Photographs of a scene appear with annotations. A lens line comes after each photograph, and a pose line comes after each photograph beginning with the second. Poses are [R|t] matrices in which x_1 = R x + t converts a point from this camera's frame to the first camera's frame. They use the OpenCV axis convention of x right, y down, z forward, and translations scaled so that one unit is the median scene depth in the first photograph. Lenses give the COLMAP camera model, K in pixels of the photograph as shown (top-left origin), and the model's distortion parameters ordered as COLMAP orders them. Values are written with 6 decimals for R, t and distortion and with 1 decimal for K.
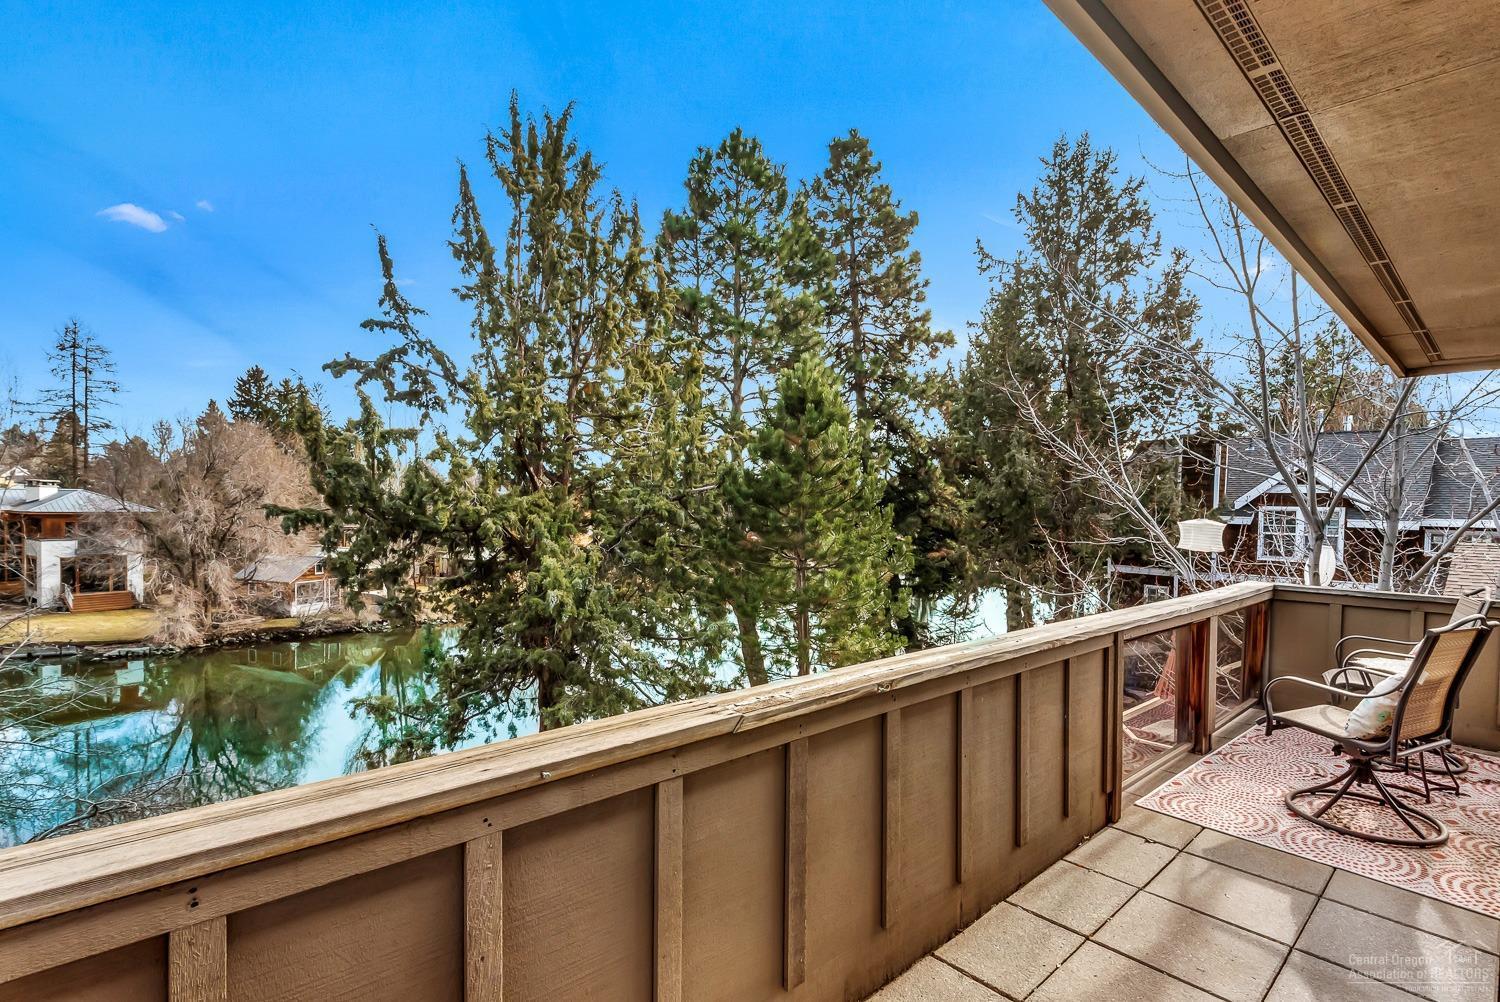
lens RADIAL K [[696.5, 0, 749.6], [0, 696.5, 506.4], [0, 0, 1]] dist [0.020850, 0.000192]
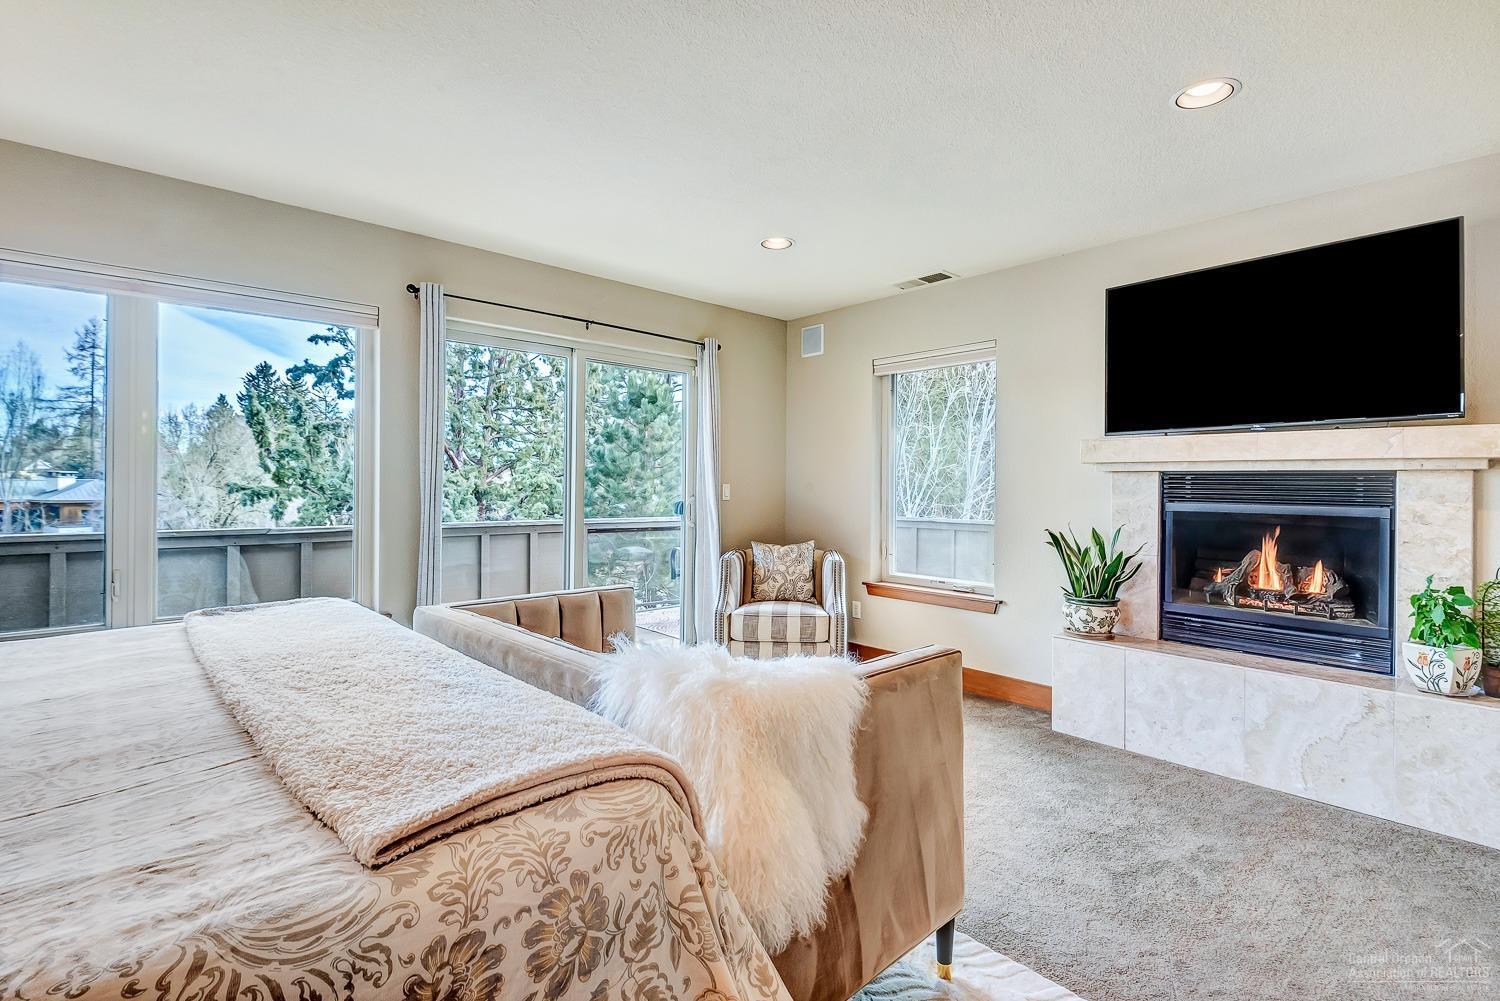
lens RADIAL K [[696.5, 0, 762.4], [0, 696.5, 471.1], [0, 0, 1]] dist [0.020850, 0.000192]
pose [[0.999903, -0.012242, -0.006669, 0.080379], [0.012046, 0.999516, -0.028685, 0.006855], [0.007017, 0.028602, 0.999566, -0.074153]]
